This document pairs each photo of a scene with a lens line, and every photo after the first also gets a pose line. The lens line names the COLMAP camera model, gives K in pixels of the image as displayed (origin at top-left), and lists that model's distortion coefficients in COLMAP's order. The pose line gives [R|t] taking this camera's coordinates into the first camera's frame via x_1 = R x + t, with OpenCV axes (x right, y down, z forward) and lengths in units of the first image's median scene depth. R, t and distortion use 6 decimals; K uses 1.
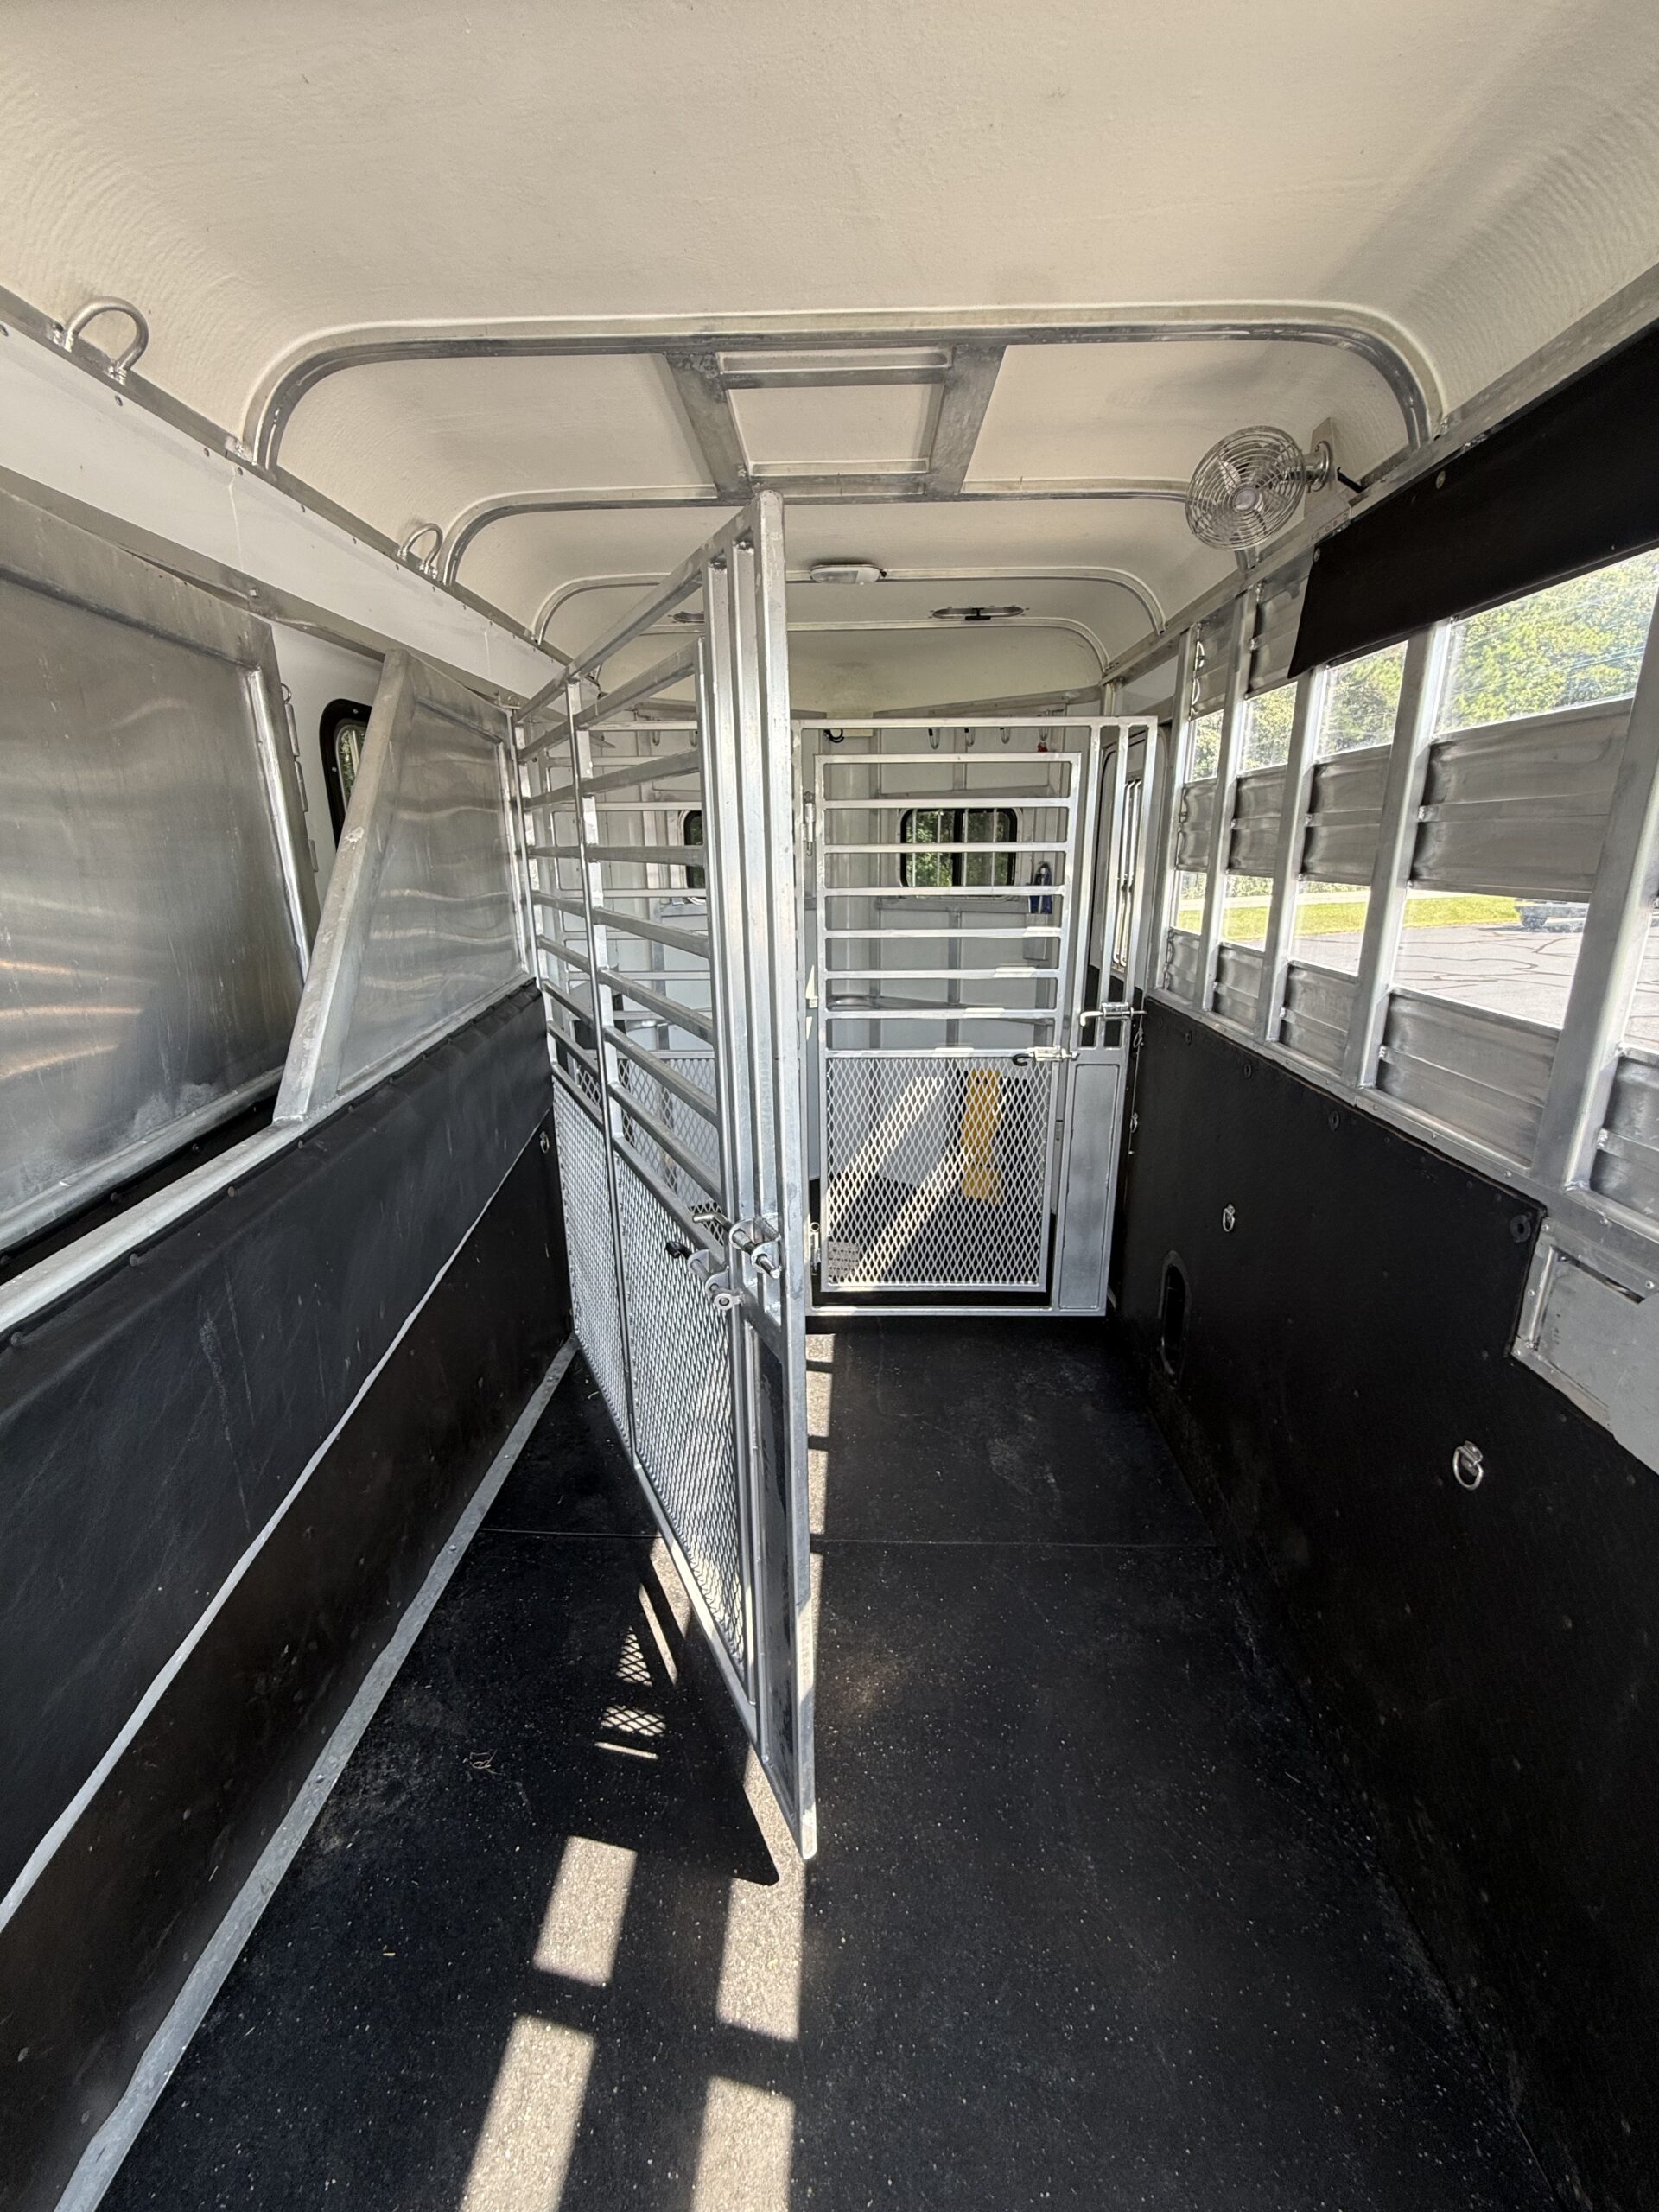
lens RADIAL K [[881.6, 0, 836.1], [0, 881.6, 1100.1], [0, 0, 1]] dist [-0.000978, 0.000030]
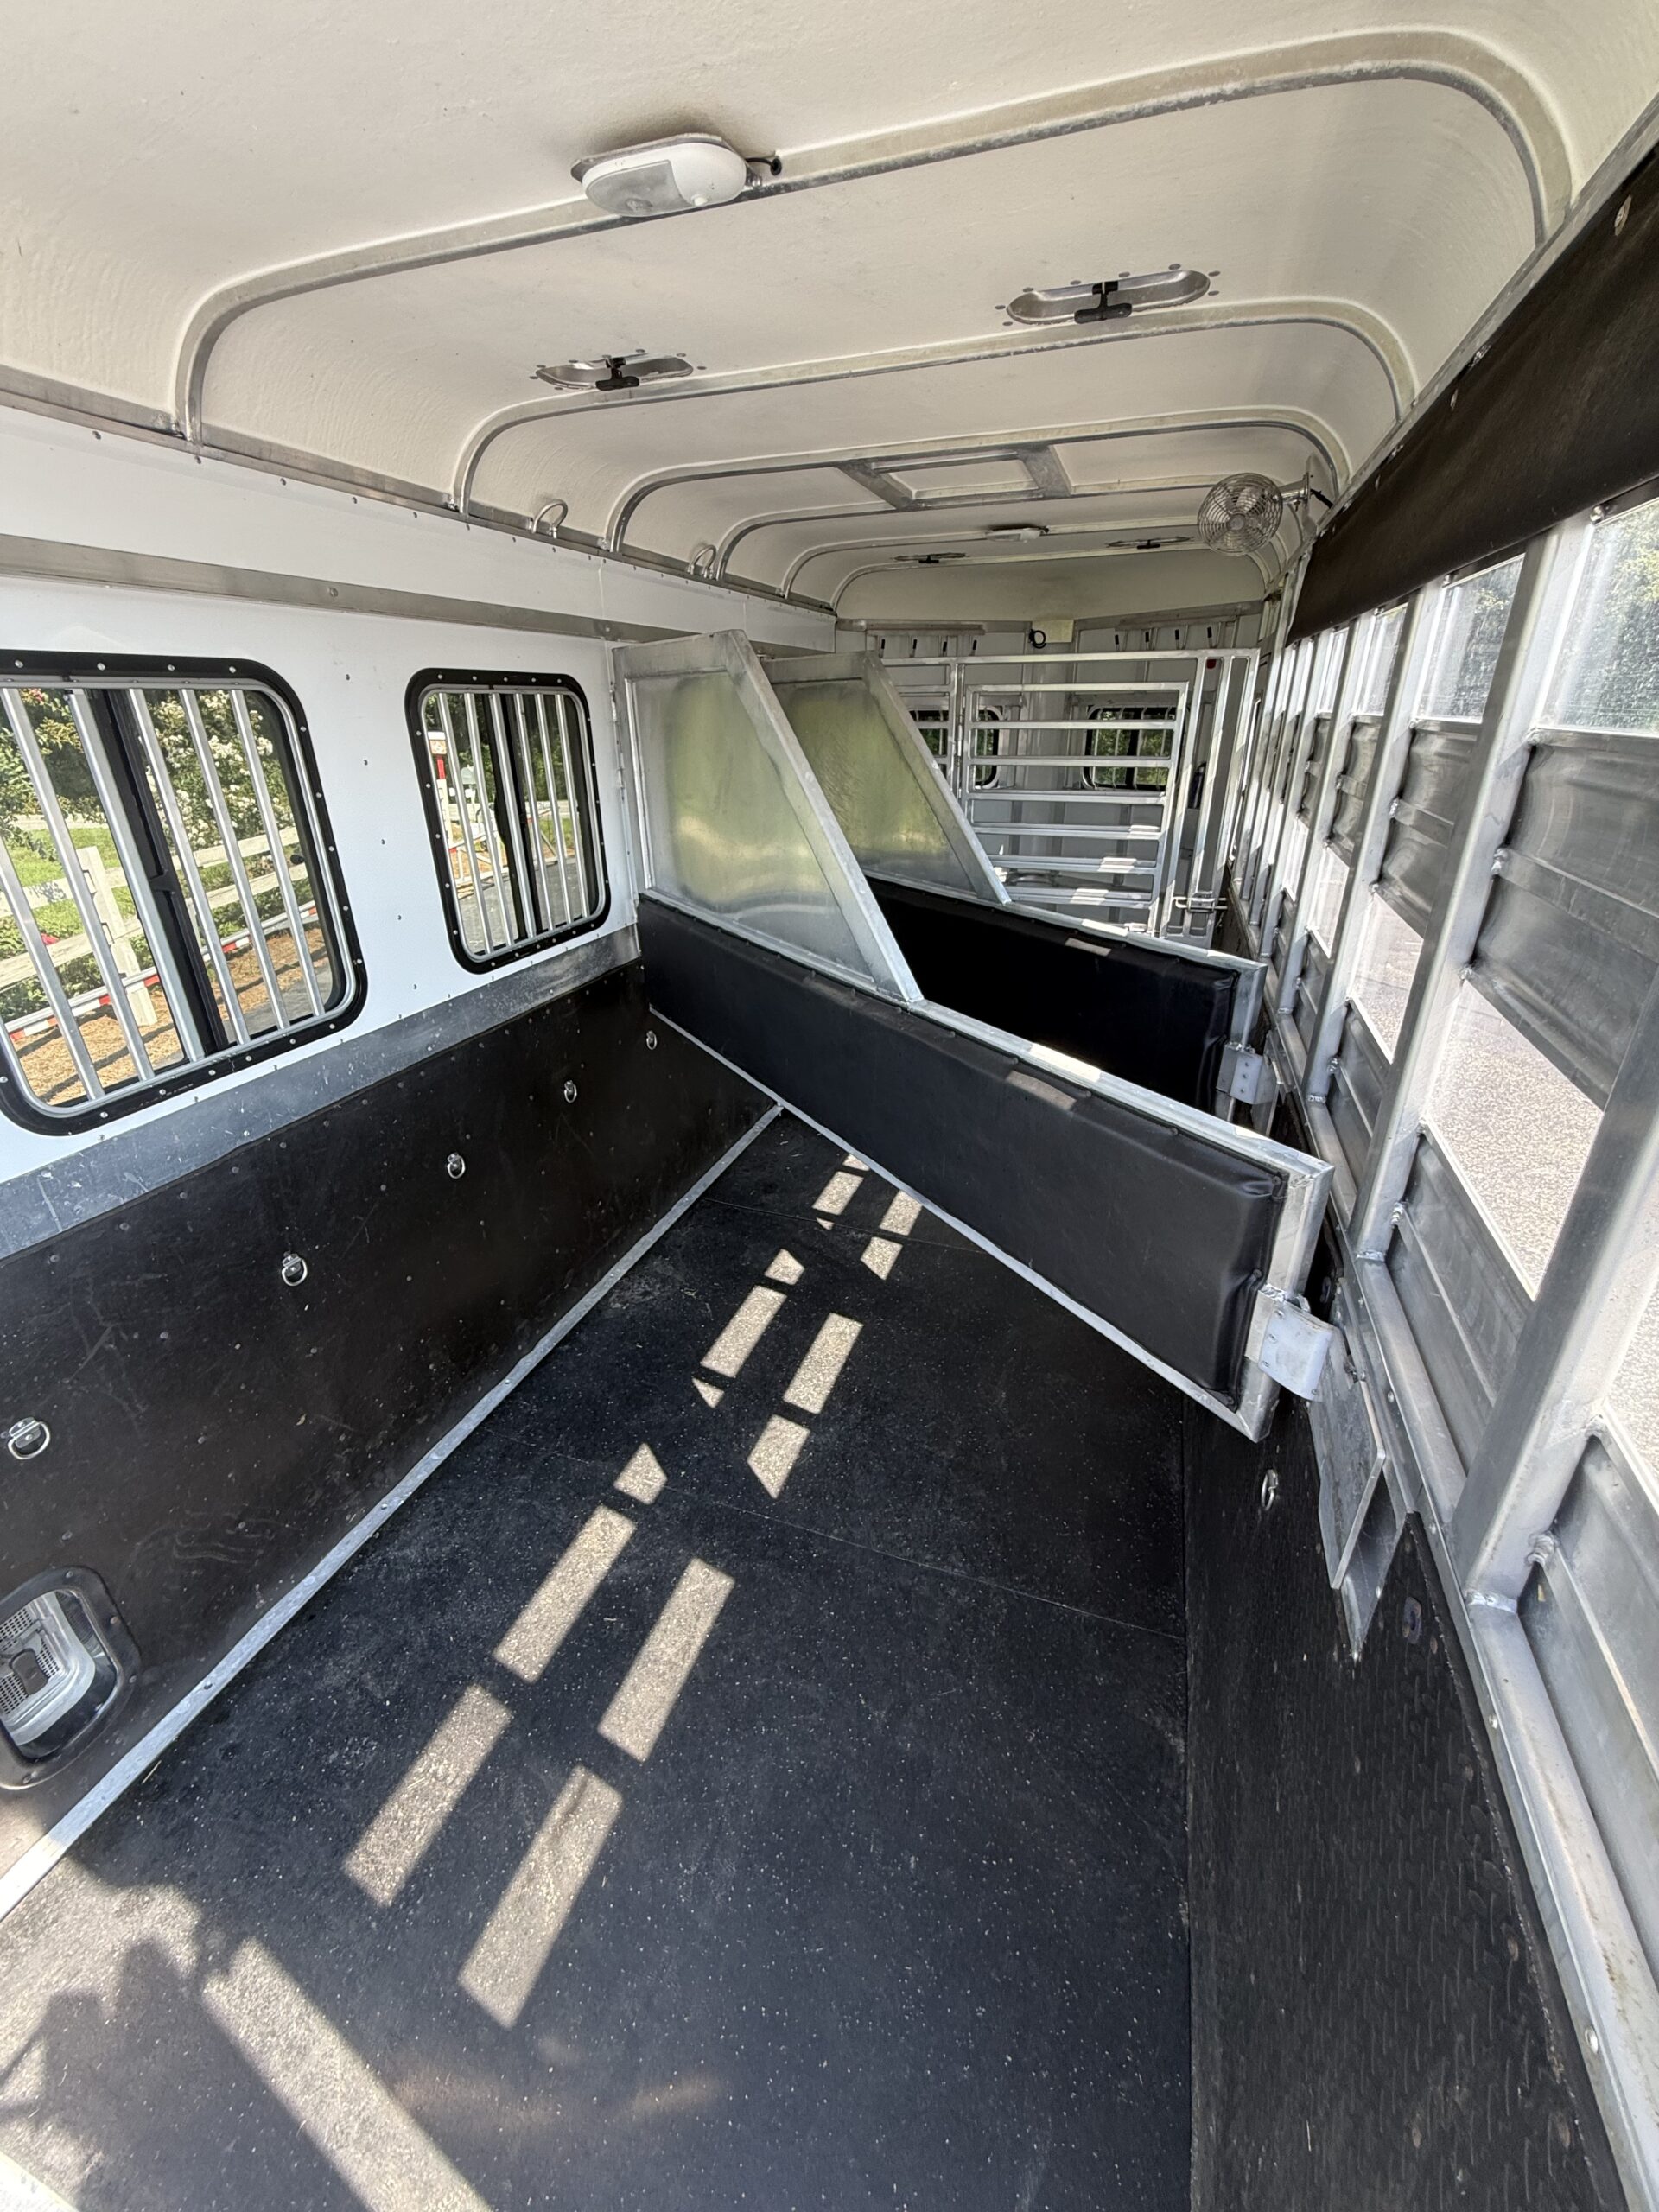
lens RADIAL K [[881.6, 0, 836.1], [0, 881.6, 1100.1], [0, 0, 1]] dist [-0.000978, 0.000030]
pose [[0.950798, 0.123977, -0.283923, 0.371508], [-0.082239, 0.984562, 0.154514, 0.051322], [0.298696, -0.123562, 0.946315, -0.617477]]
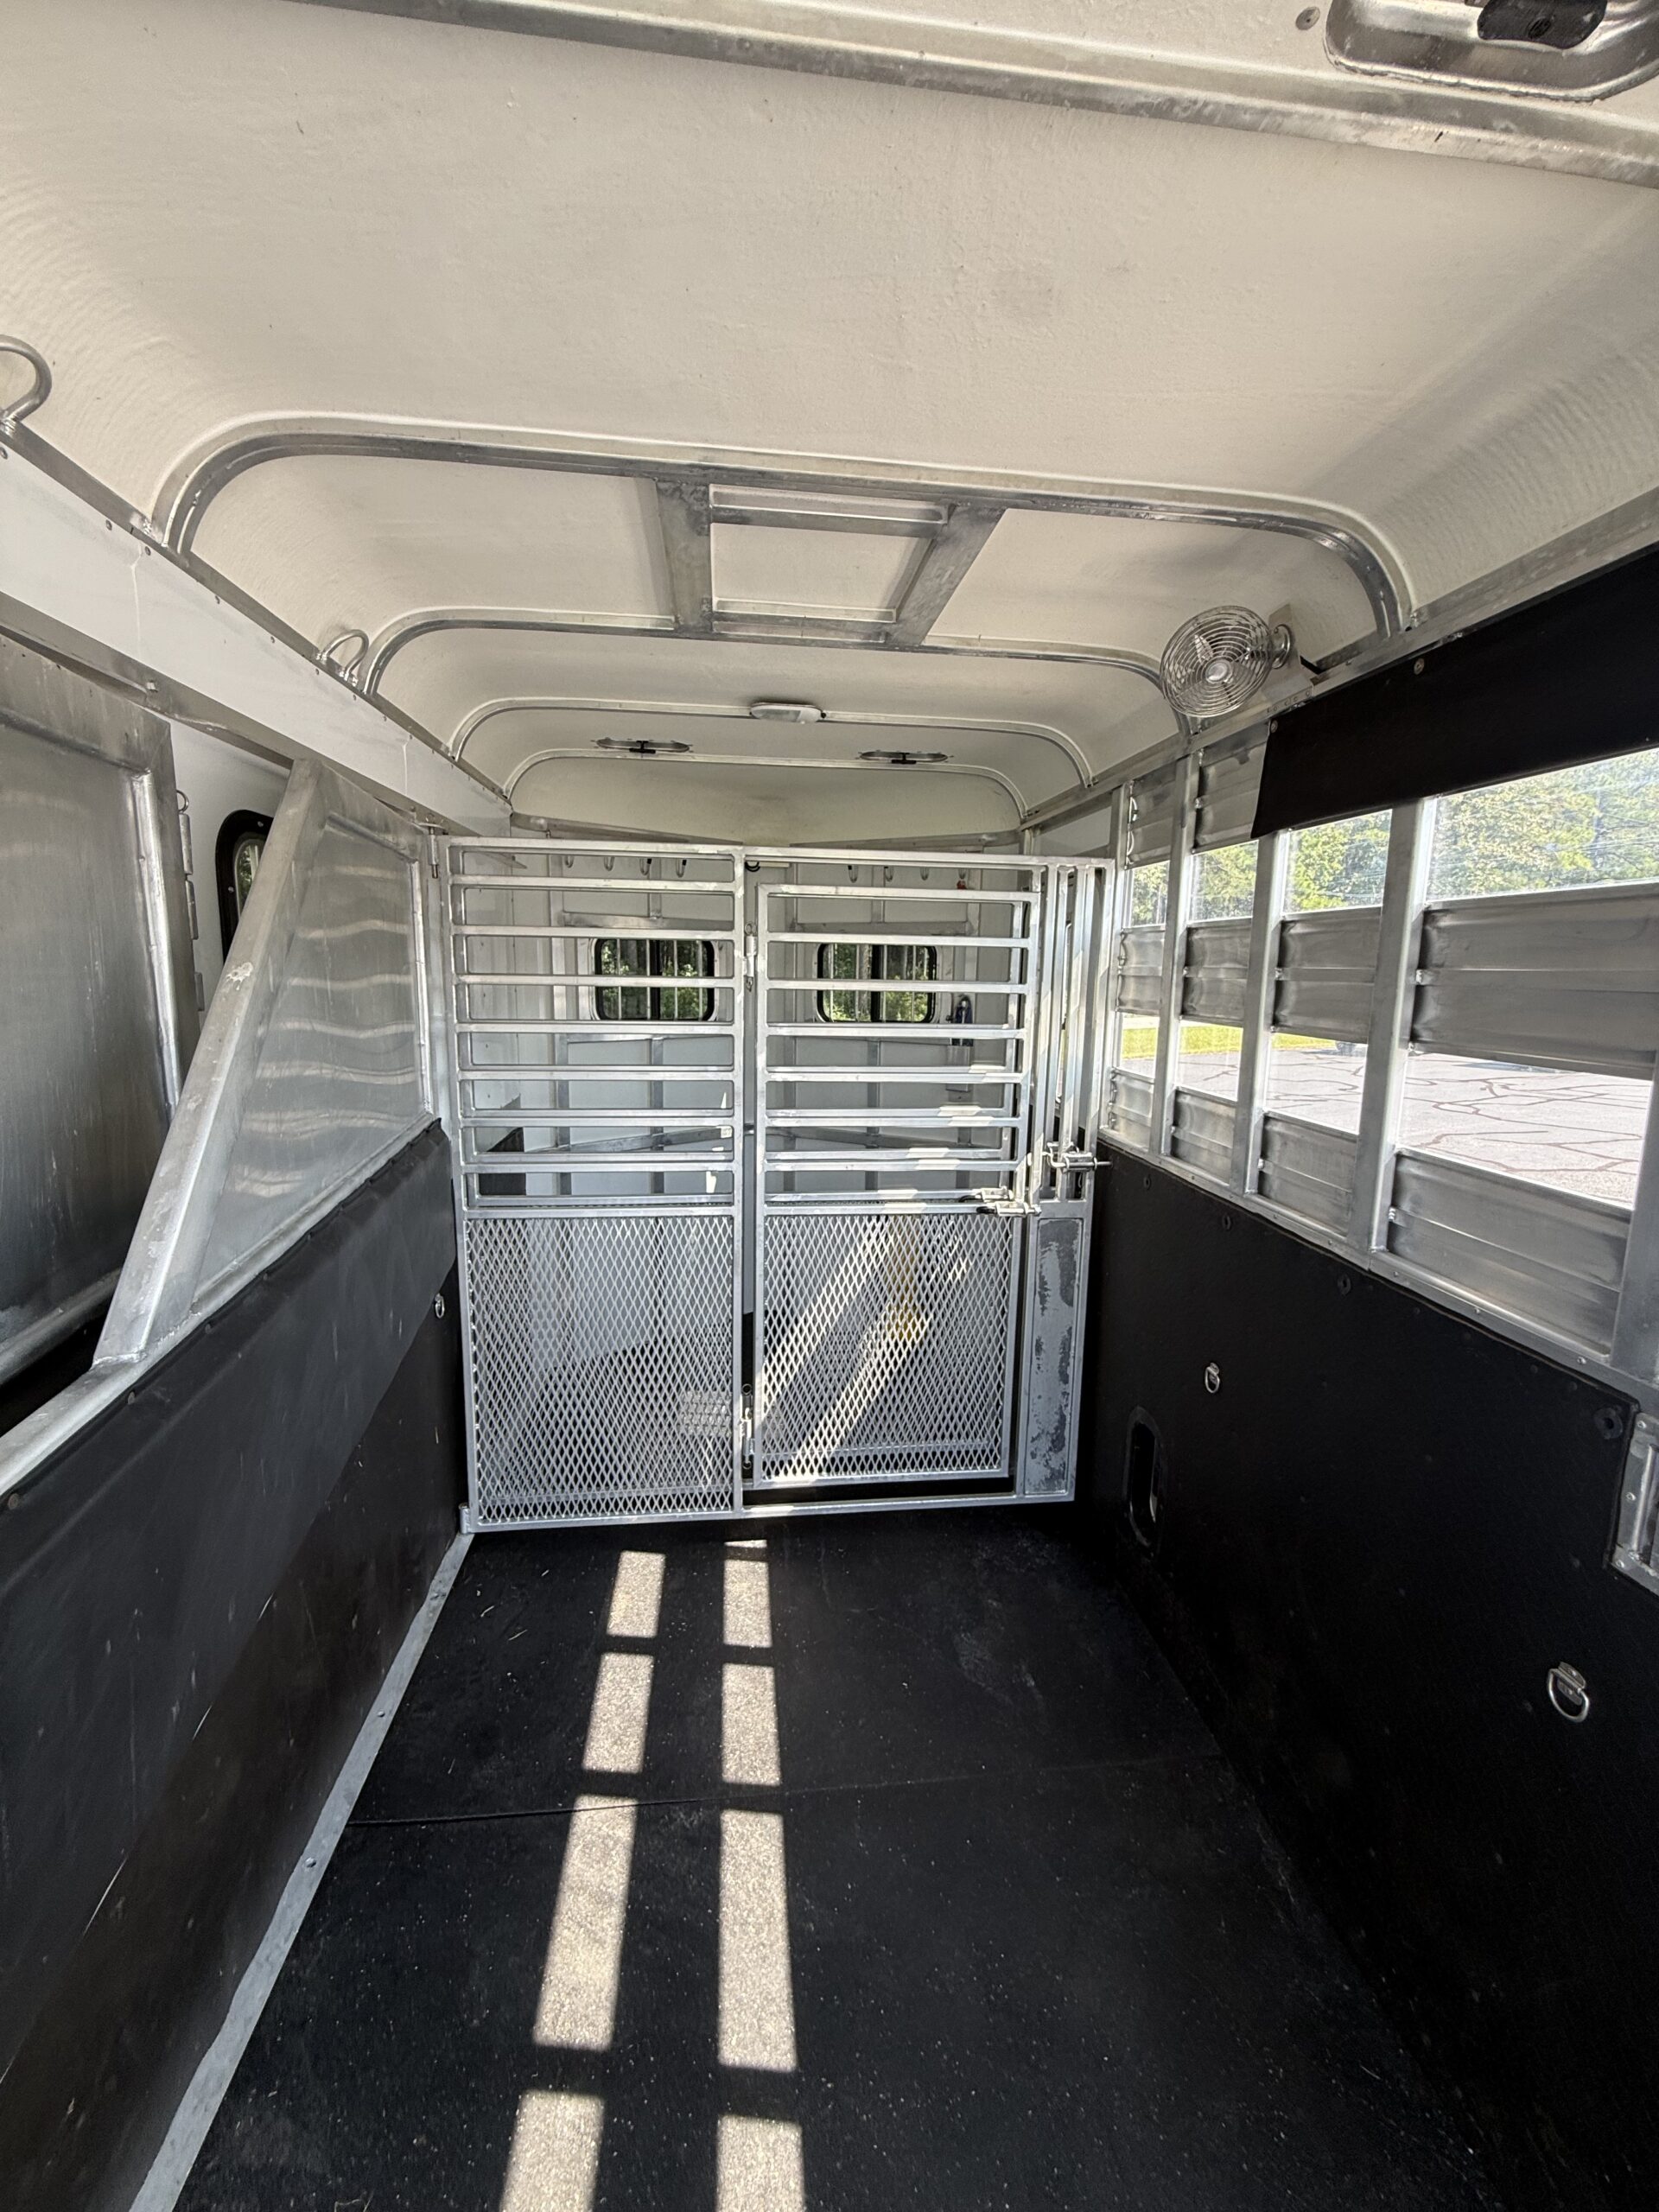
lens RADIAL K [[881.6, 0, 836.1], [0, 881.6, 1100.1], [0, 0, 1]] dist [-0.000978, 0.000030]
pose [[0.989663, 0.004502, 0.143340, -0.120396], [0.013771, 0.991905, -0.126236, -0.063630], [-0.142748, 0.126905, 0.981590, 0.121069]]
